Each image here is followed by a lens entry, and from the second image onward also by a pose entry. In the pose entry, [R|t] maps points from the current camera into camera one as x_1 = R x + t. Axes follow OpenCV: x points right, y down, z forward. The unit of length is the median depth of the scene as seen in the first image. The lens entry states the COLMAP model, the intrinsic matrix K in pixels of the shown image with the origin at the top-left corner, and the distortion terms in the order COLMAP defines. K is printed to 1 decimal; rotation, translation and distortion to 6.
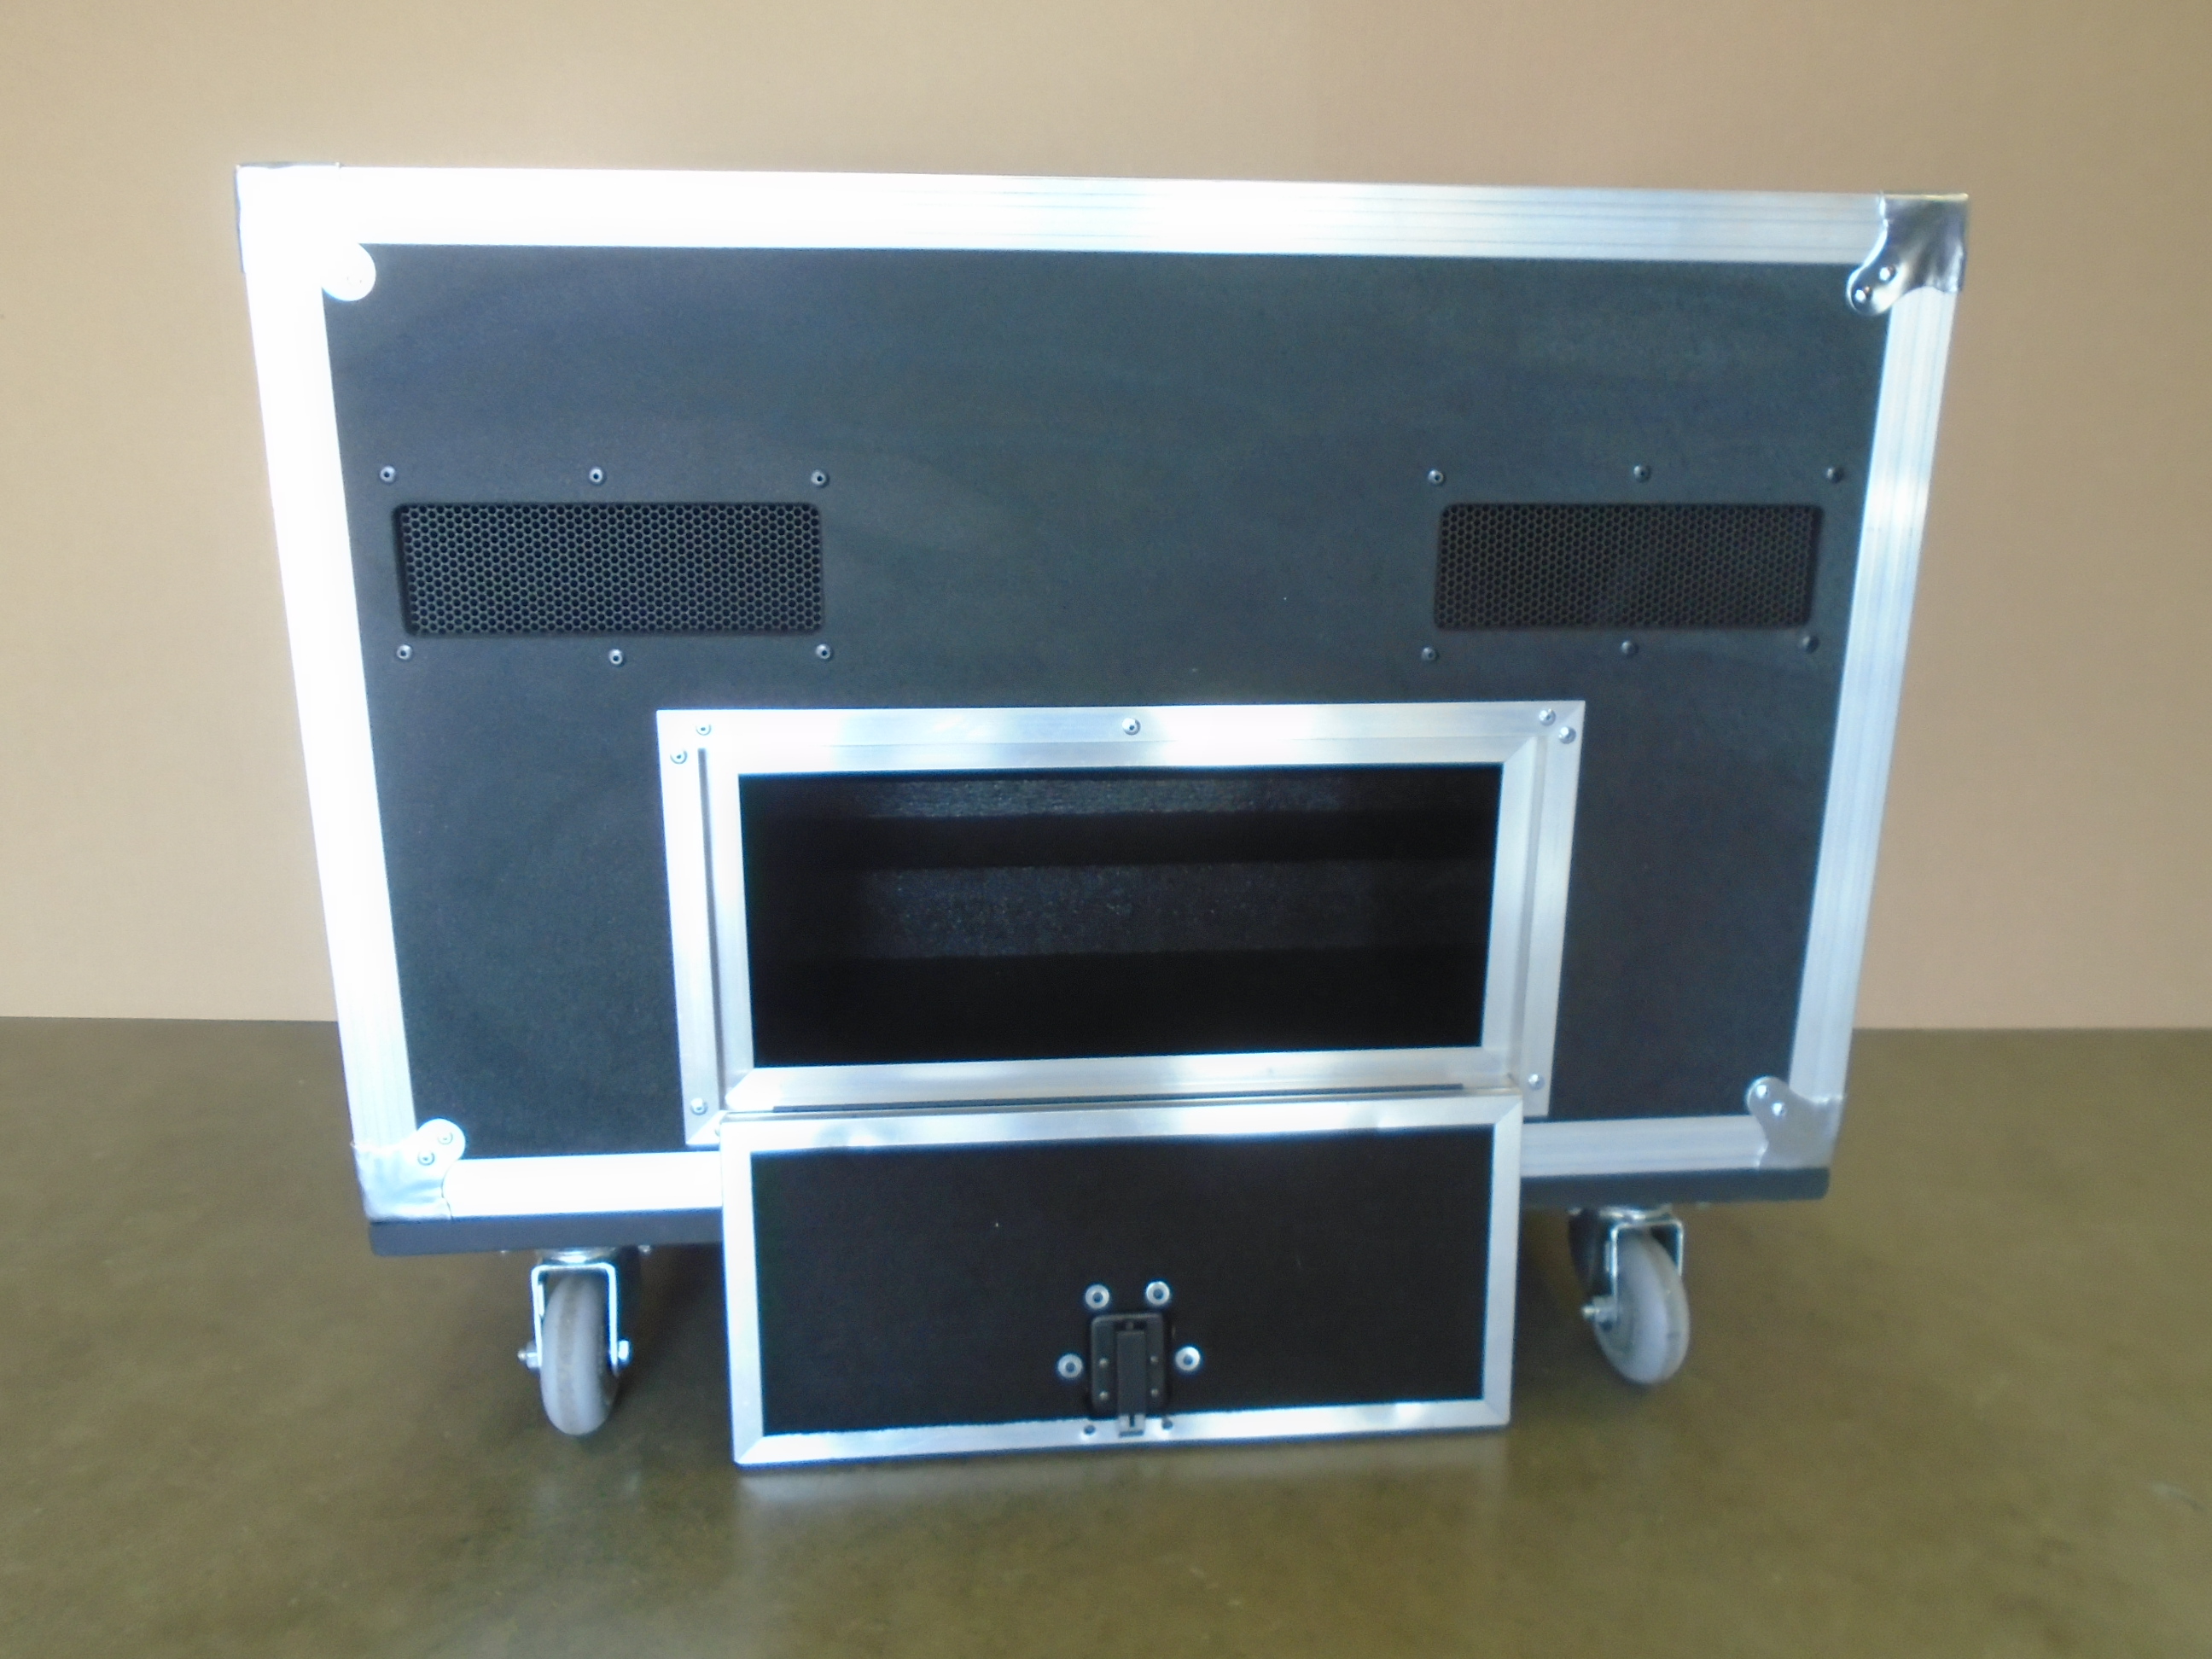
lens RADIAL K [[1726.3, 0, 1105.5], [0, 1726.3, 825.4], [0, 0, 1]] dist [-0.015455, 0.007211]
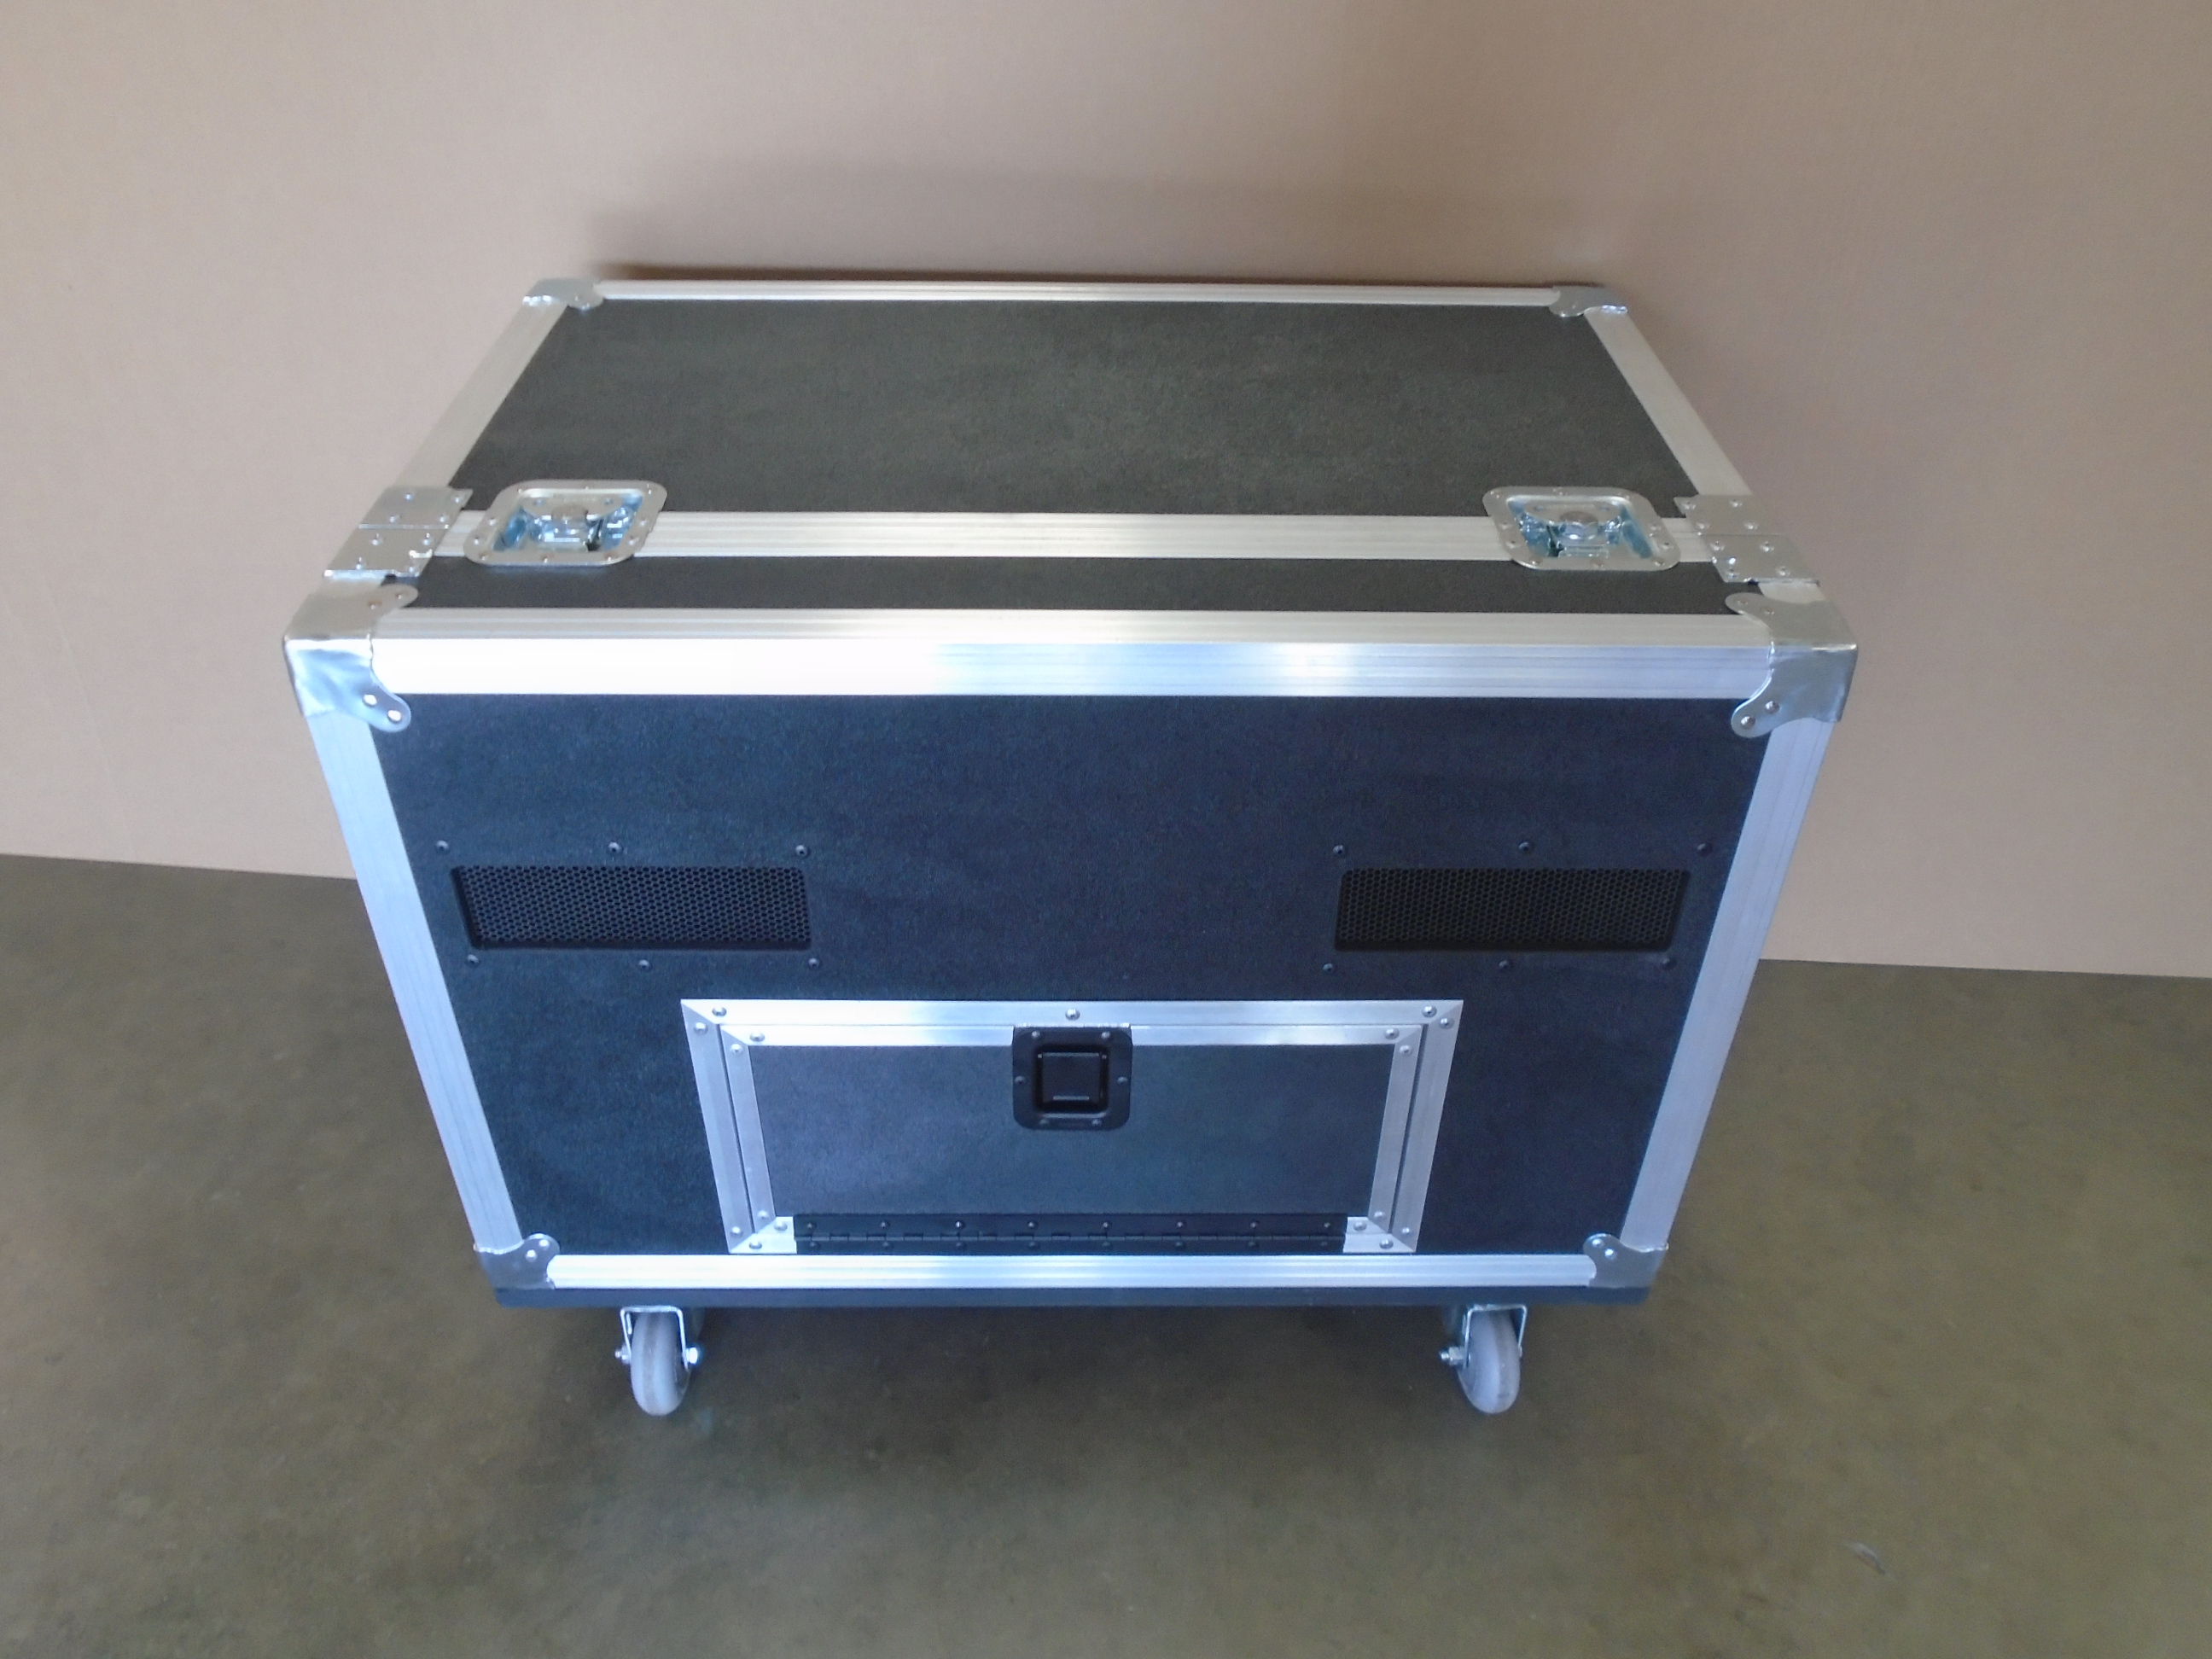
lens RADIAL K [[1726.3, 0, 1103.5], [0, 1726.3, 821.0], [0, 0, 1]] dist [-0.015455, 0.007211]
pose [[0.996708, 0.050638, -0.063319, 0.103302], [-0.024729, 0.933630, 0.357384, -0.599055], [0.077214, -0.354641, 0.931809, -0.063566]]
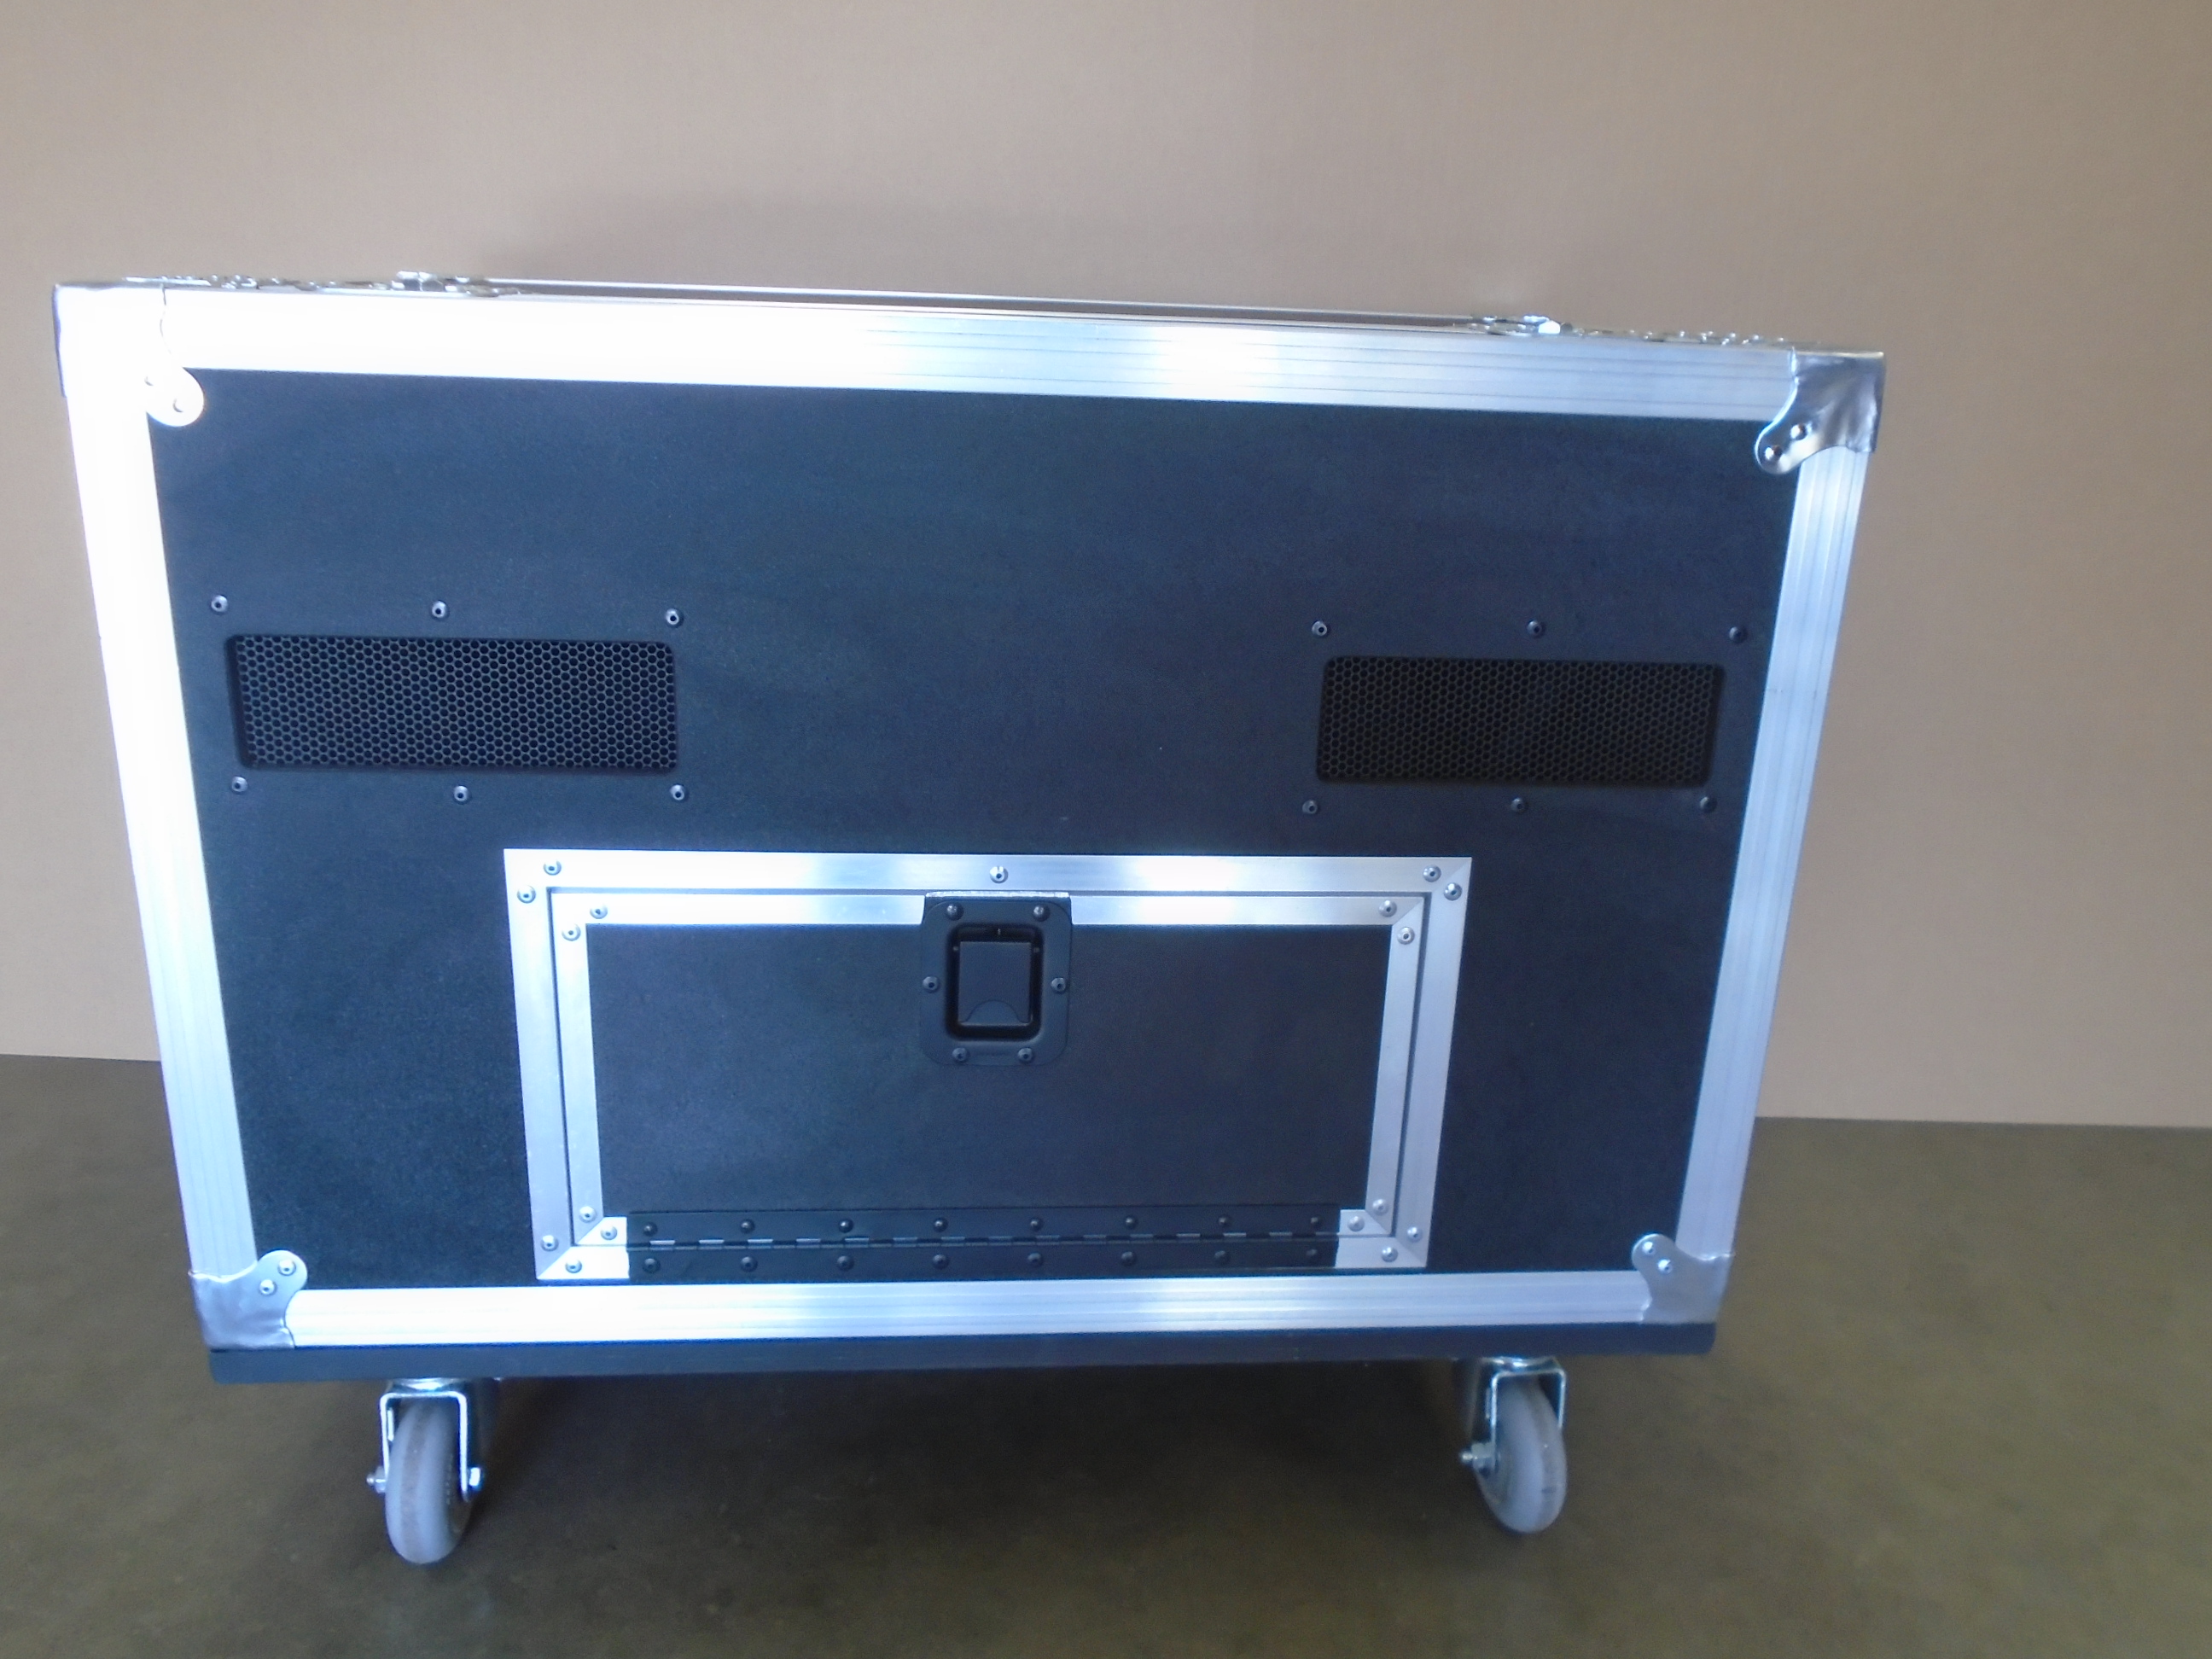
lens RADIAL K [[1726.3, 0, 1109.6], [0, 1726.3, 827.4], [0, 0, 1]] dist [-0.015455, 0.007211]
pose [[0.999548, 0.029846, 0.003550, 0.071302], [-0.029937, 0.999132, 0.028964, -0.111363], [-0.002683, -0.029057, 0.999574, 0.034839]]
